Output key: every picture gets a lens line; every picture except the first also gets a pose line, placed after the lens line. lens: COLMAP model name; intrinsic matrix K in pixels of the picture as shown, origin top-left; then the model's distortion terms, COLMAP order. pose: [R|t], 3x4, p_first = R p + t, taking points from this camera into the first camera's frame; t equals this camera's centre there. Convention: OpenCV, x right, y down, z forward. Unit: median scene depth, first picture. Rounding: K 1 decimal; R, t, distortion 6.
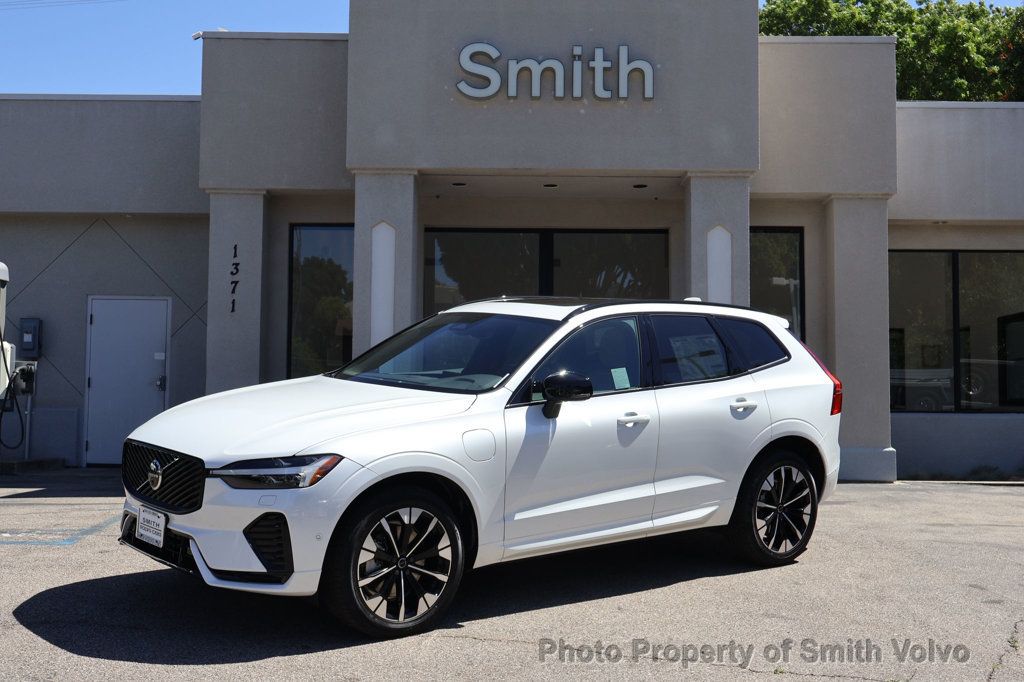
lens RADIAL K [[1233.7, 0, 512.0], [0, 1233.7, 341.0], [0, 0, 1]] dist [0.015750, 0.008656]
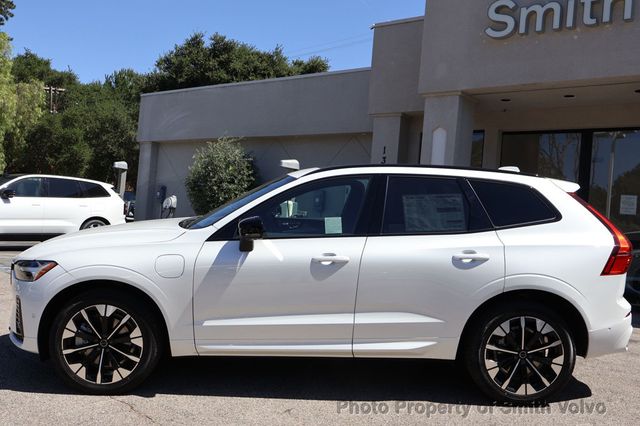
lens RADIAL K [[629.7, 0, 320.0], [0, 629.7, 213.0], [0, 0, 1]] dist [0.009897, 0.007584]
pose [[0.781864, 0.036958, -0.622352, 0.443876], [-0.036224, 0.999248, 0.013831, 0.009101], [0.622395, 0.011730, 0.782615, 0.471400]]
